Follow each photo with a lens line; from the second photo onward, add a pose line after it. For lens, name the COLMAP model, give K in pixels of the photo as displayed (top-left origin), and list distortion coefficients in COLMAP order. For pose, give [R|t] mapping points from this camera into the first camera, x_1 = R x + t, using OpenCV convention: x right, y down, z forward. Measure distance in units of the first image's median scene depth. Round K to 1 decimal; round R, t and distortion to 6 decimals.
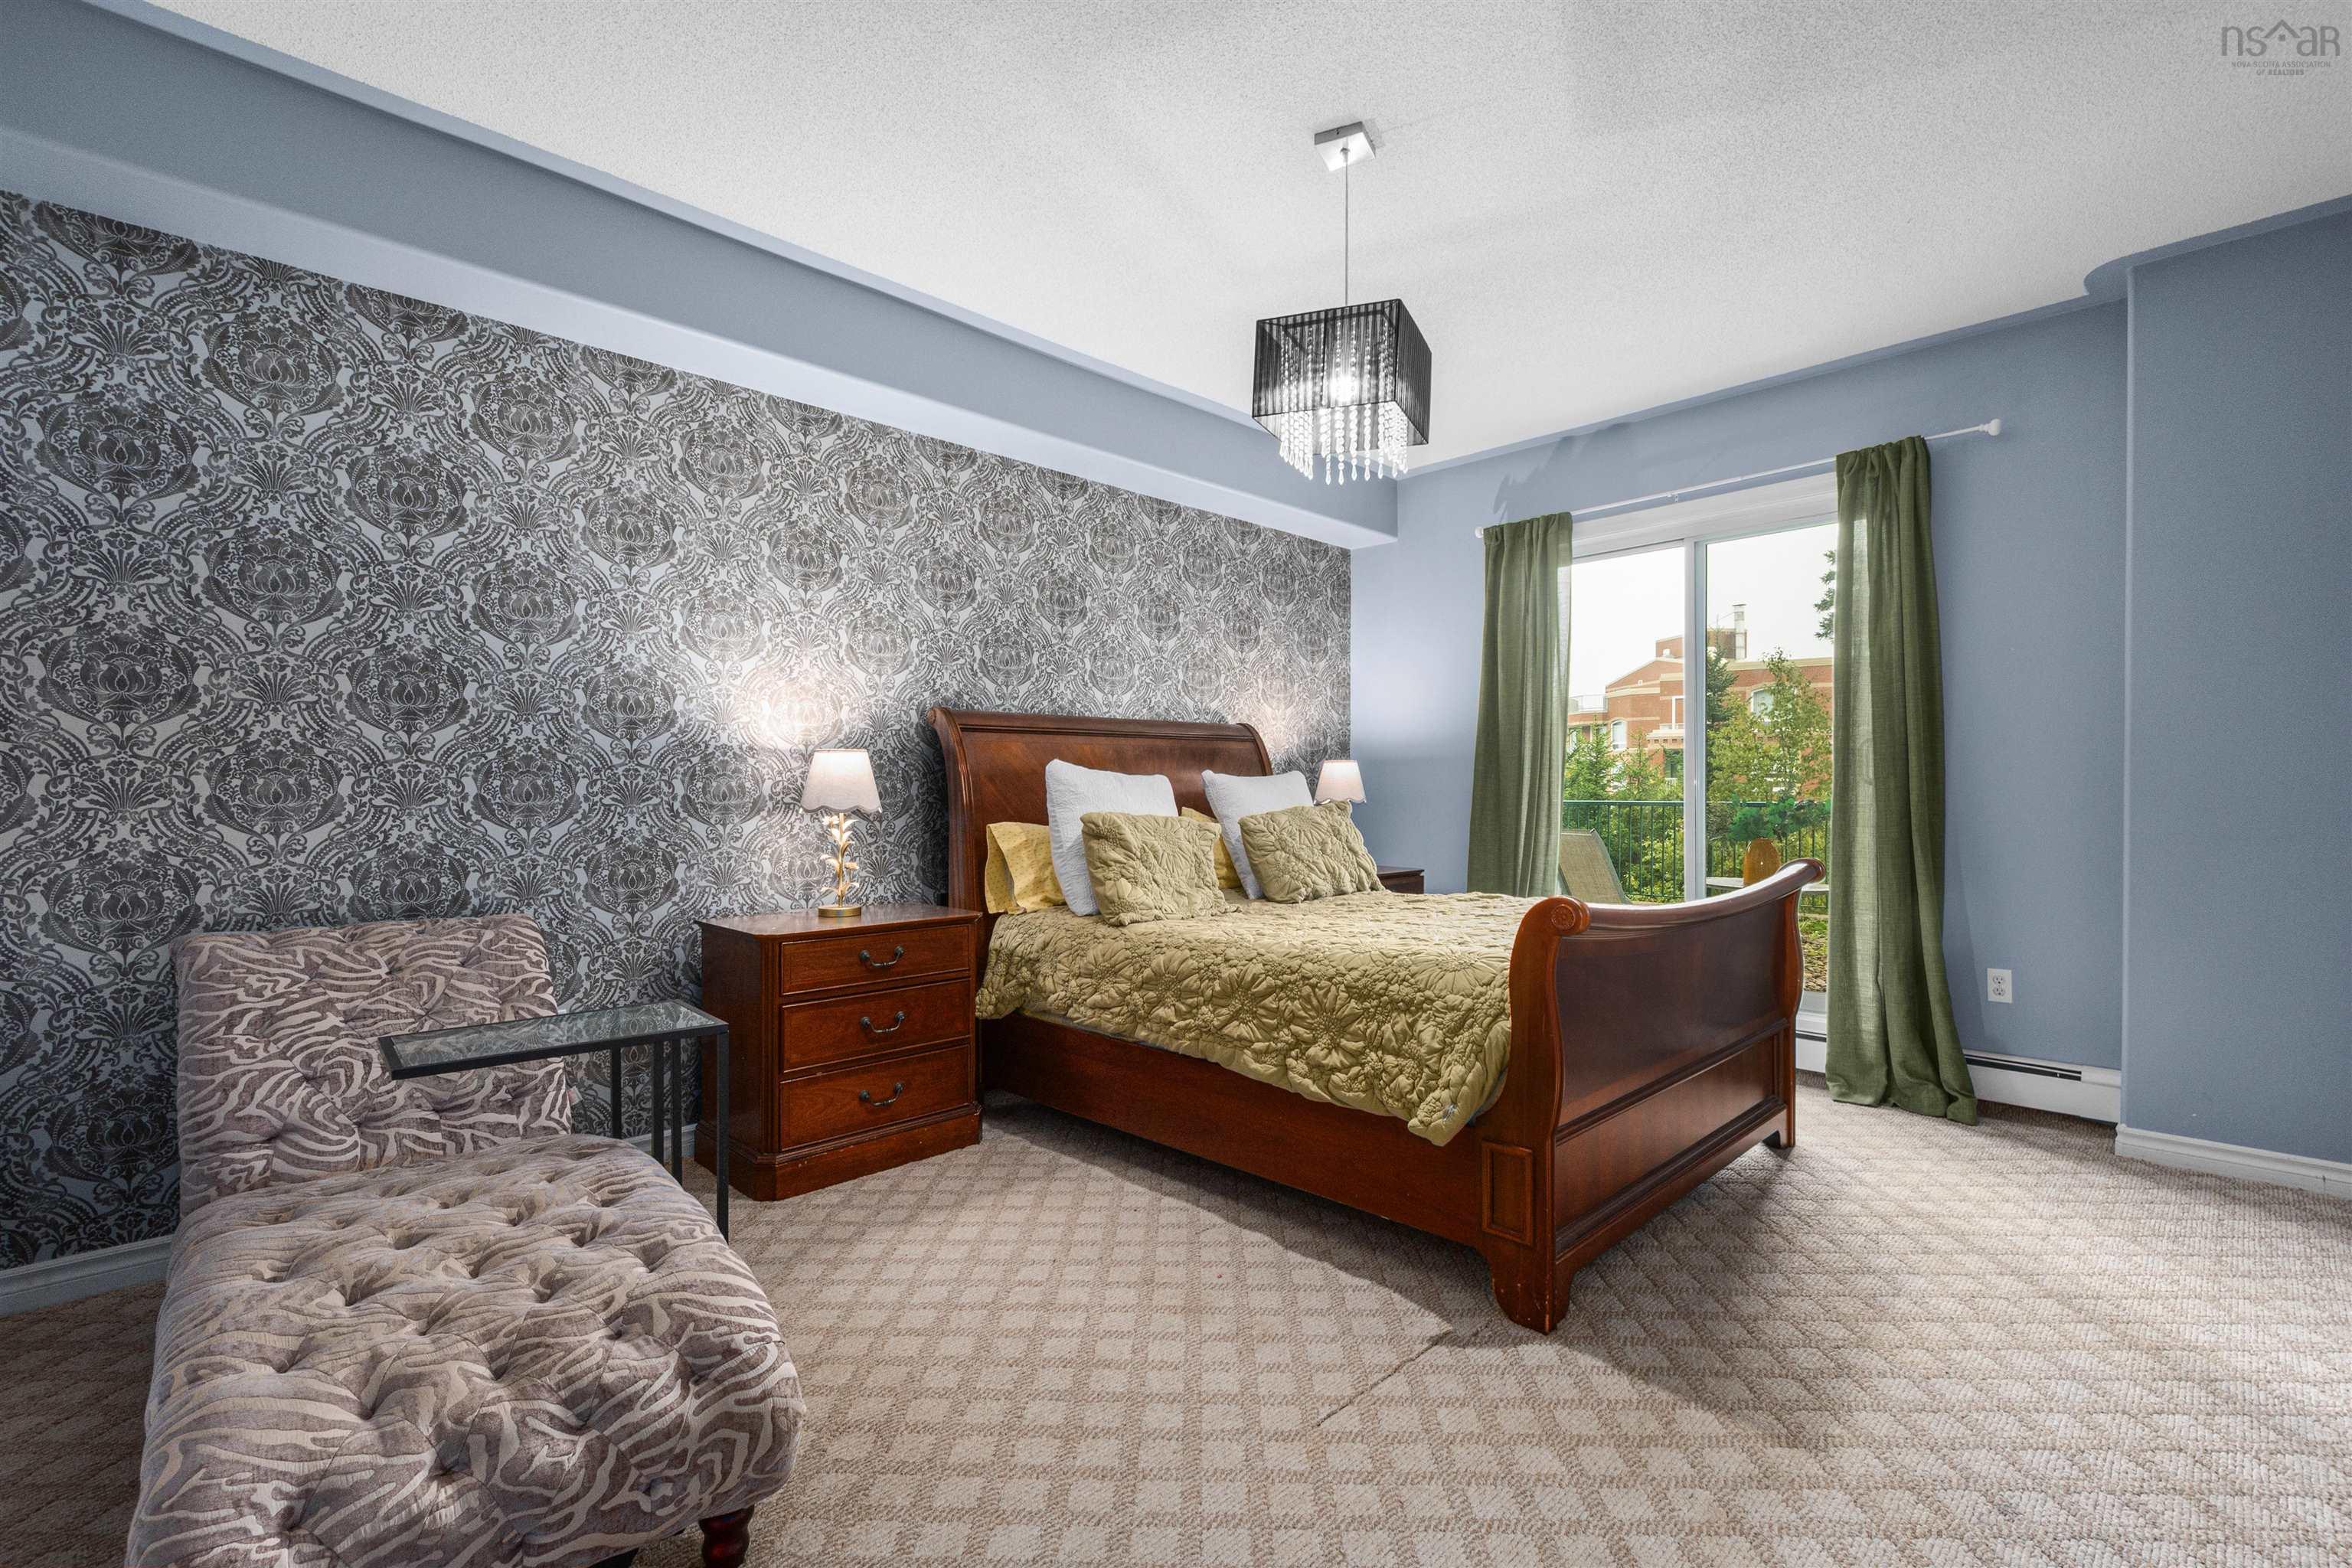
lens RADIAL K [[1050.3, 0, 1182.1], [0, 1050.3, 789.2], [0, 0, 1]] dist [0.004139, -0.005311]
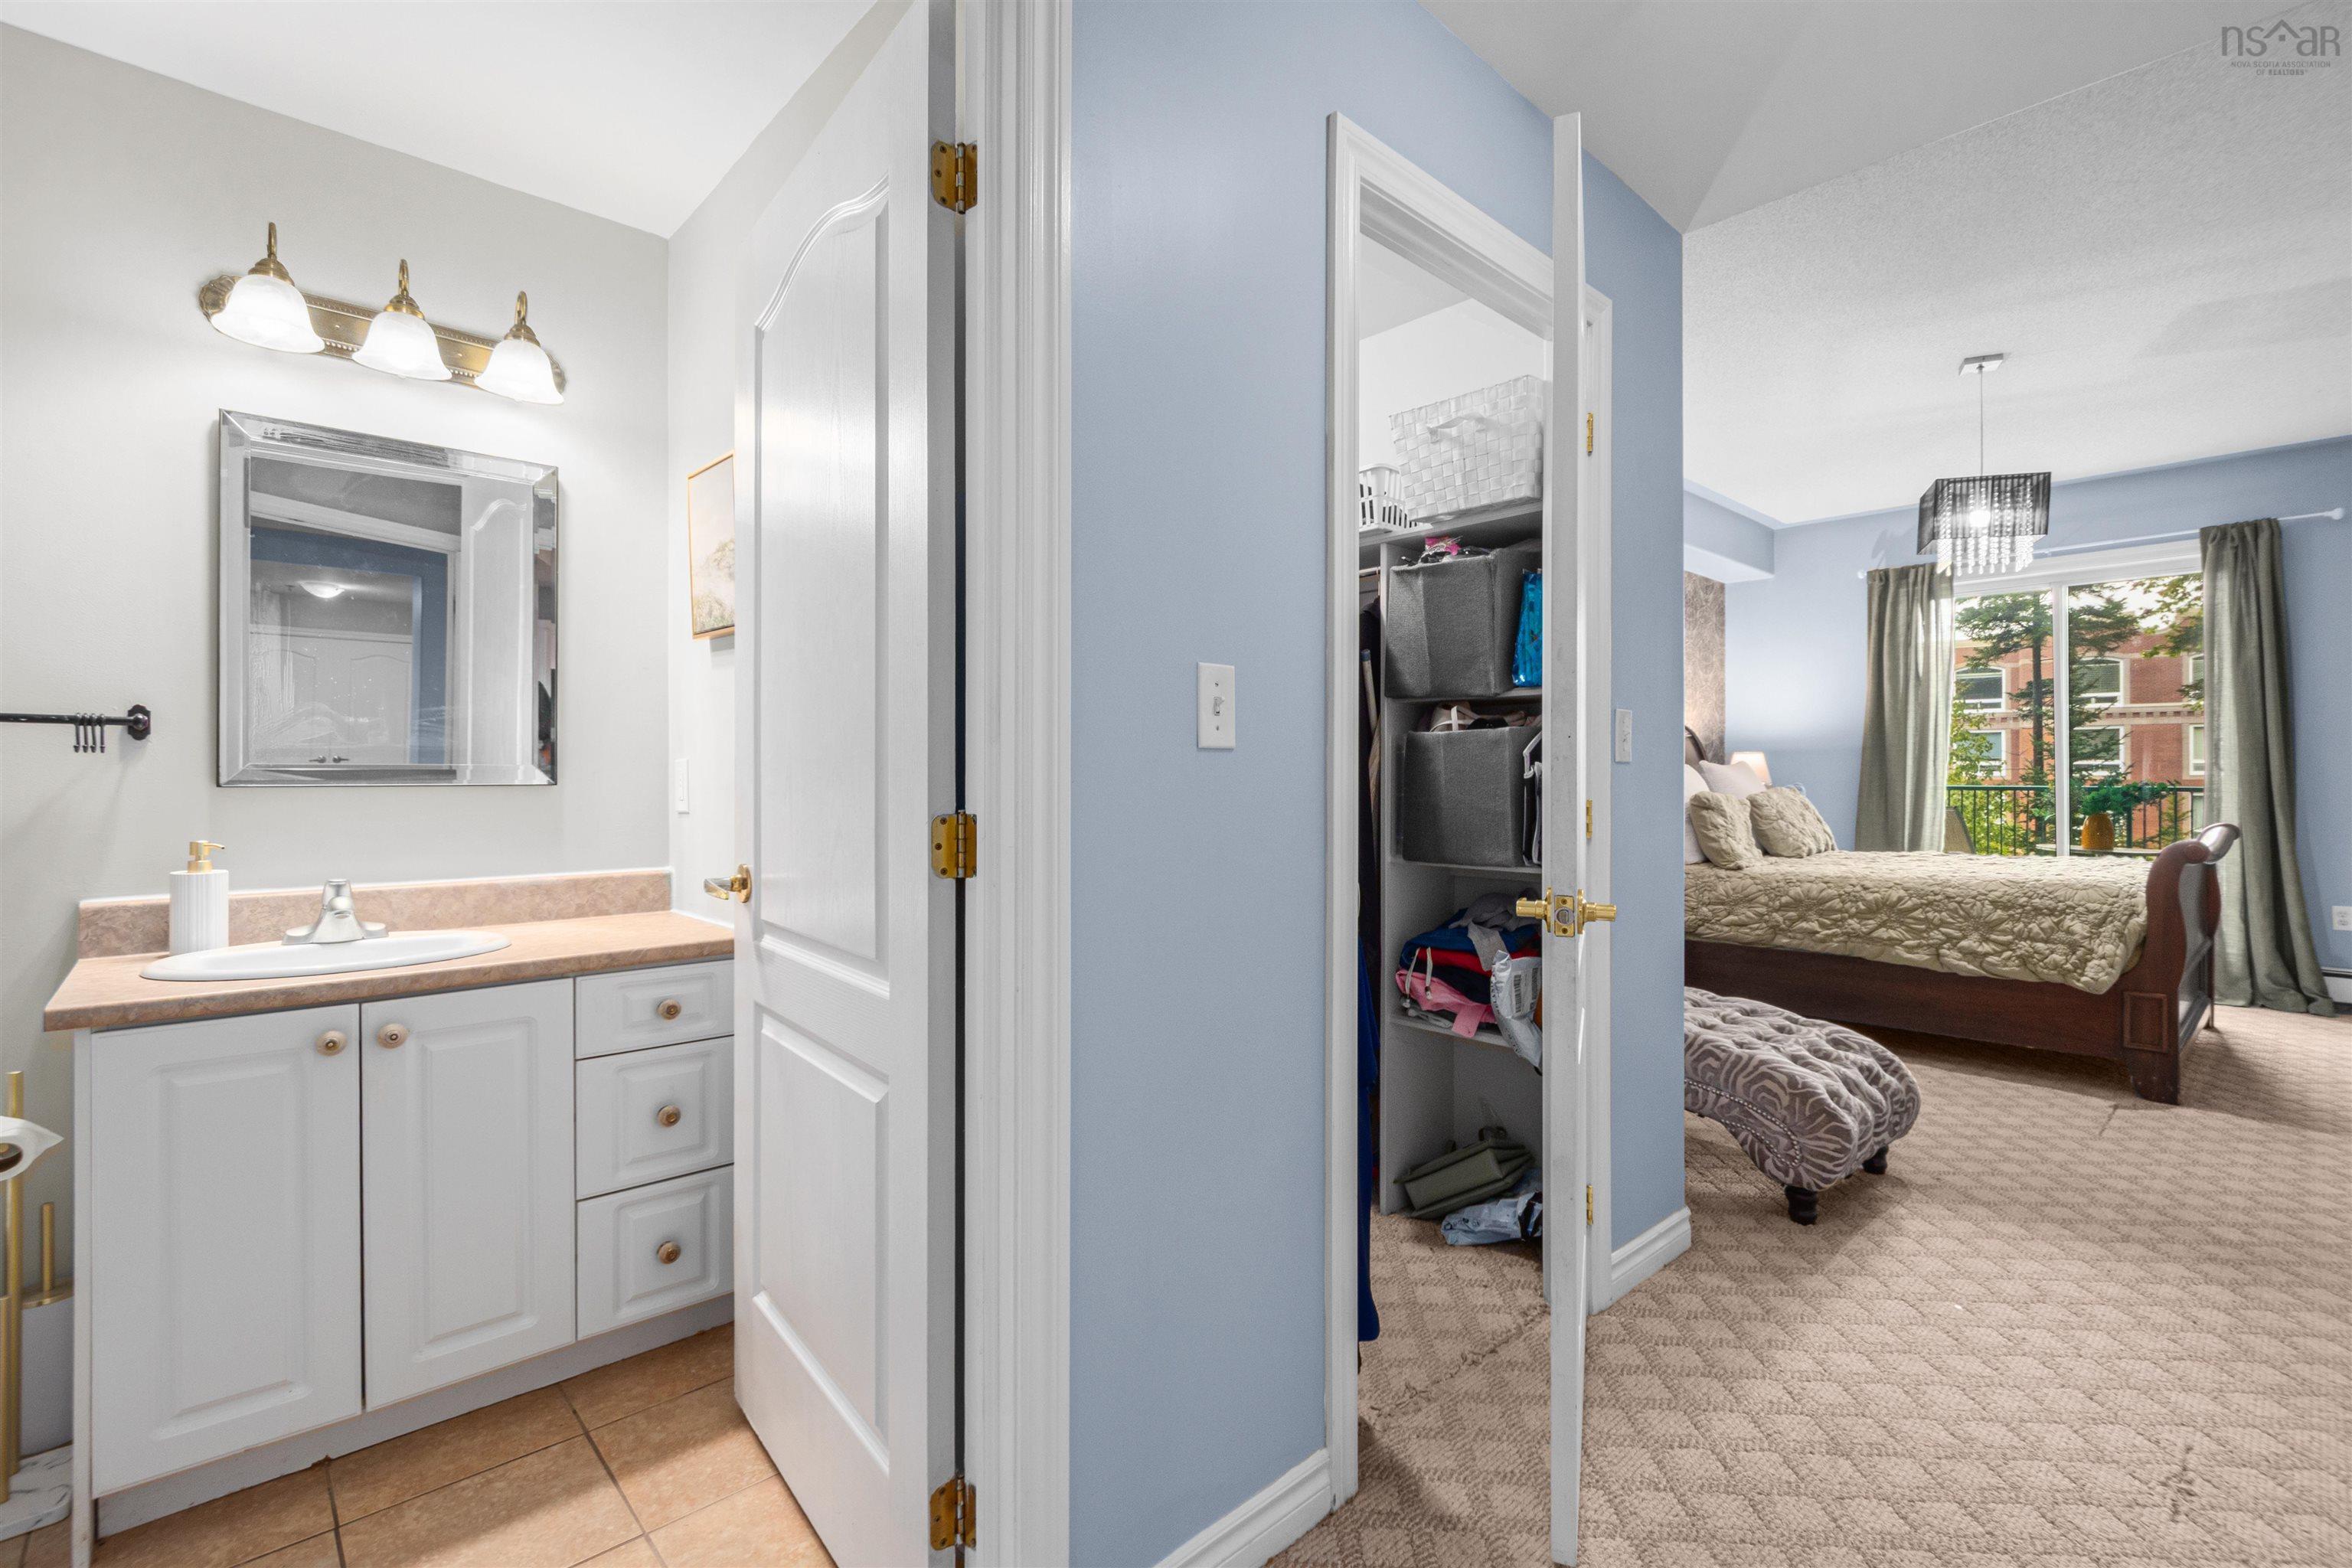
lens RADIAL K [[1050.3, 0, 1171.3], [0, 1050.3, 761.6], [0, 0, 1]] dist [0.004139, -0.005311]
pose [[0.999329, -0.000164, -0.036618, -0.910413], [-0.000265, 0.999932, -0.011698, -0.001357], [0.036618, 0.011700, 0.999261, -0.550027]]
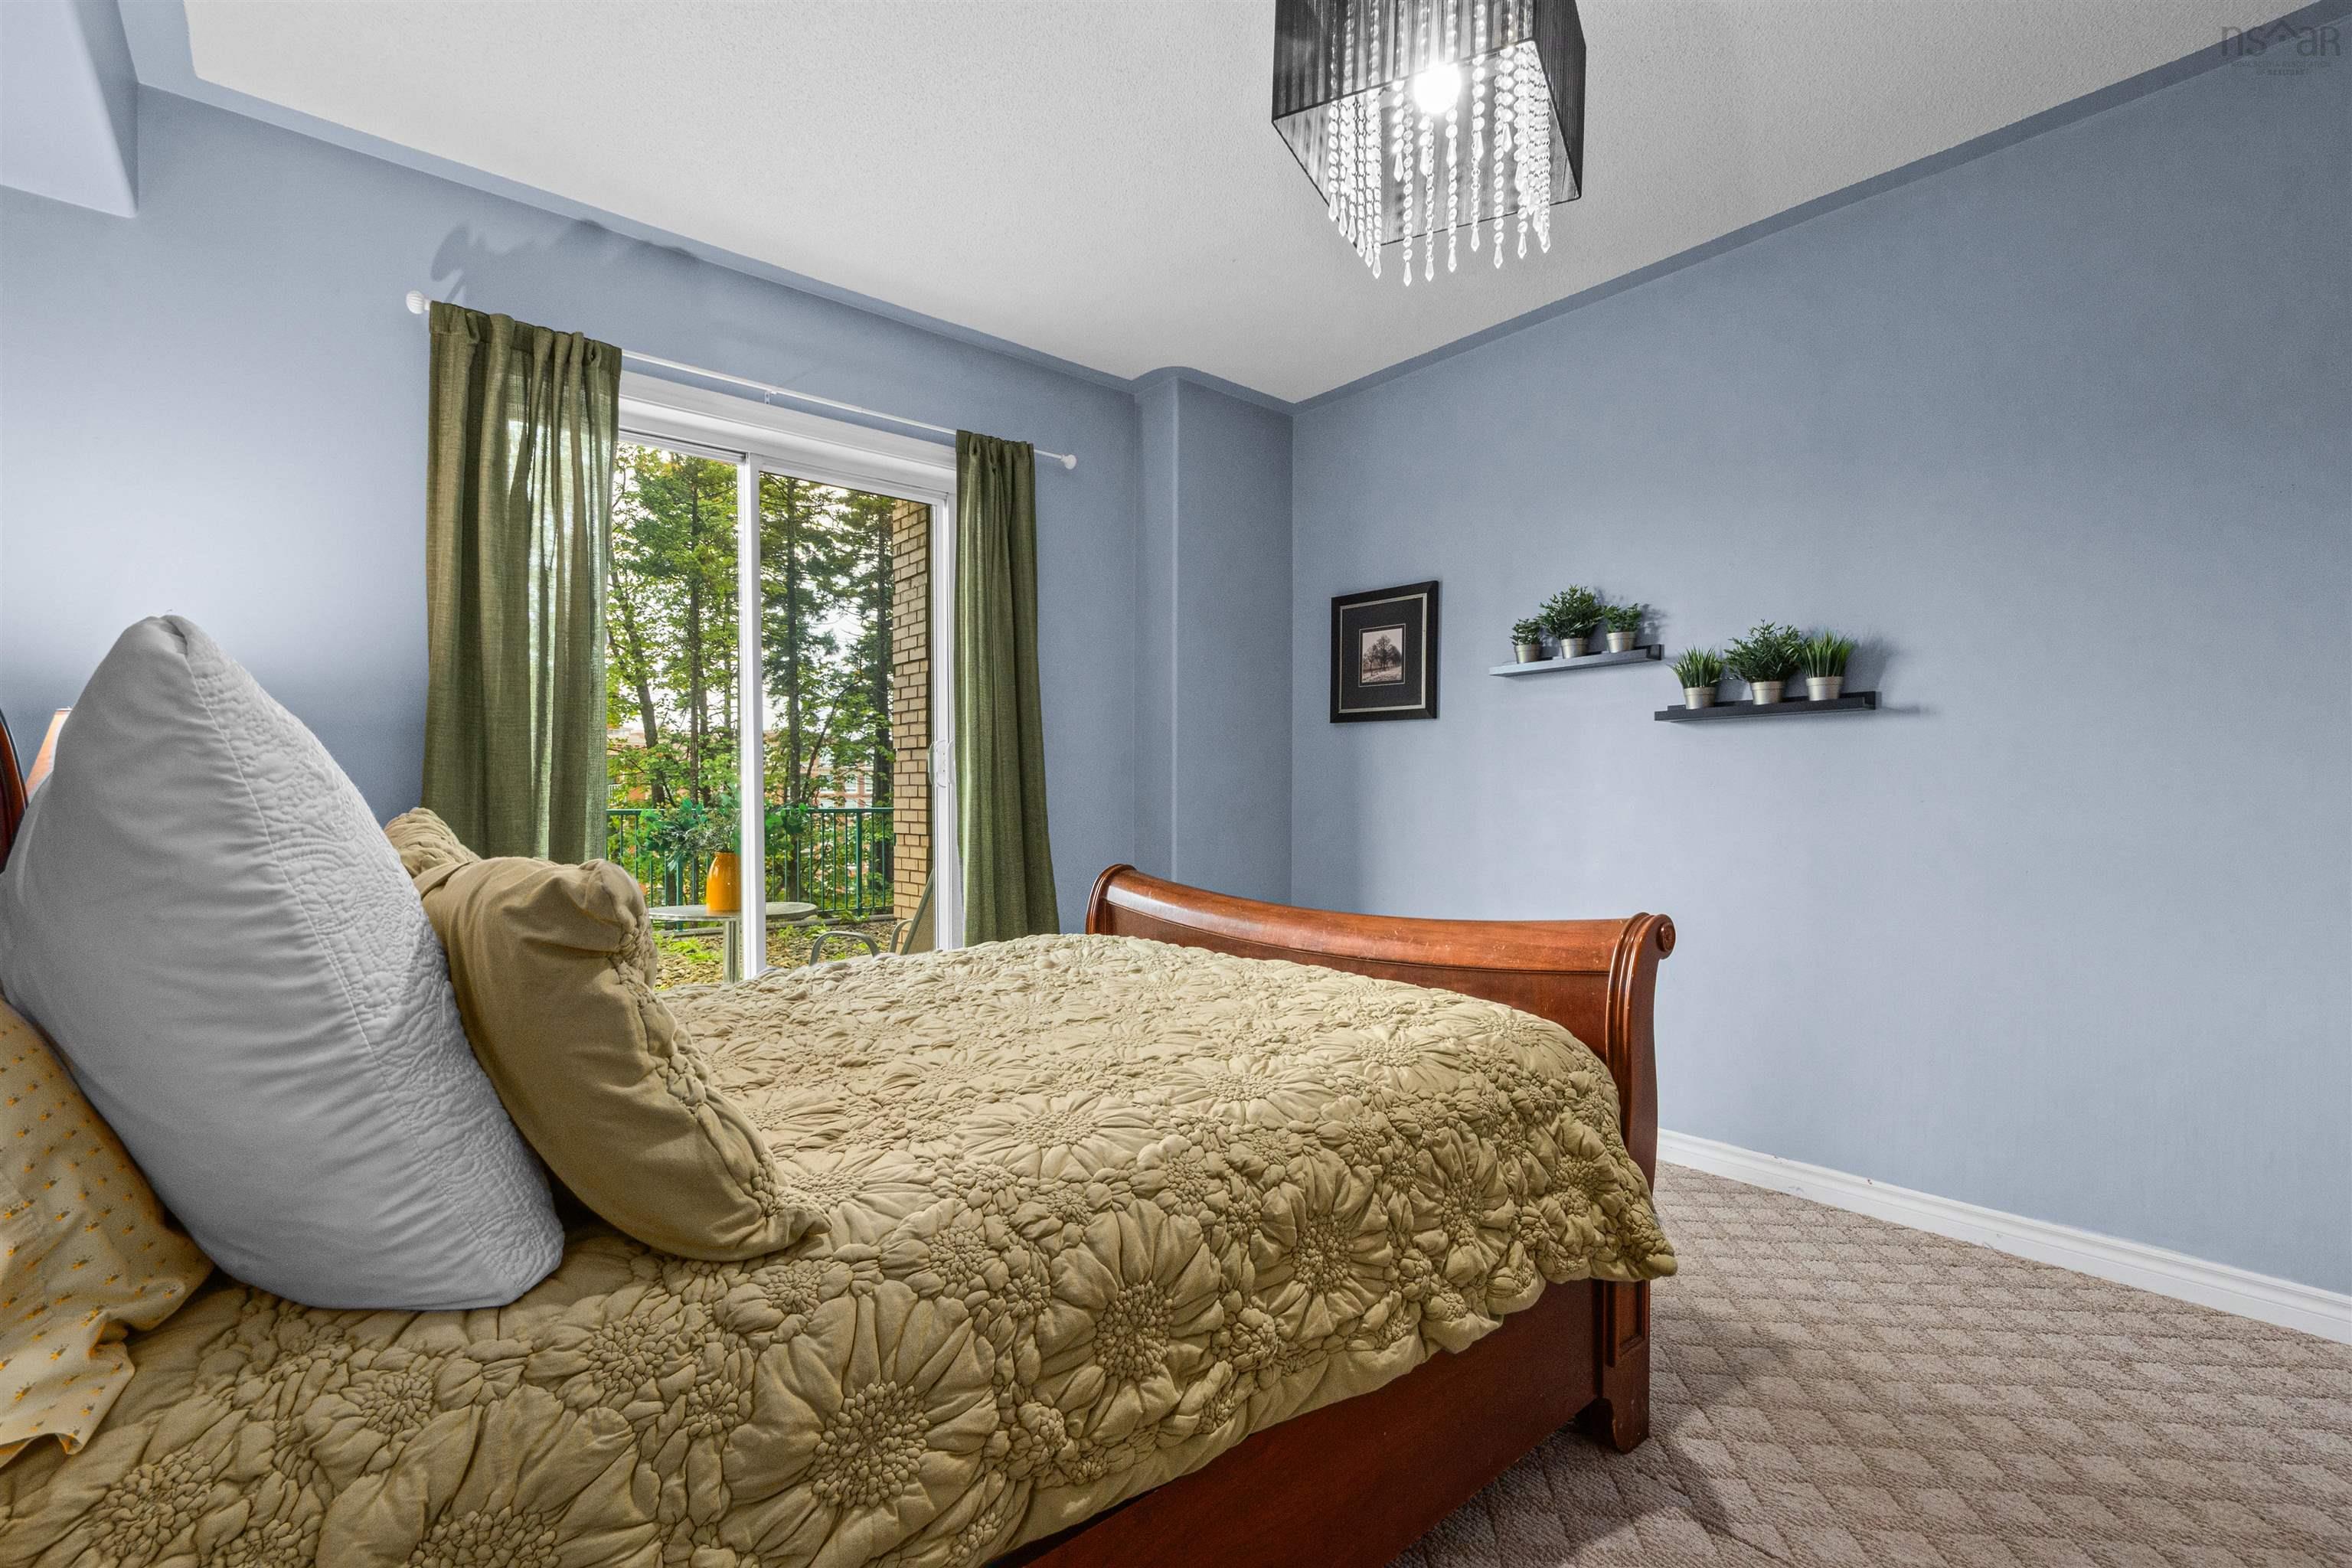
lens RADIAL K [[1050.3, 0, 1221.1], [0, 1050.3, 798.9], [0, 0, 1]] dist [0.004139, -0.005311]
pose [[0.052733, -0.000160, 0.998609, -0.399059], [-0.003662, 0.999993, 0.000354, 0.006366], [-0.998602, -0.003676, 0.052732, 1.008331]]
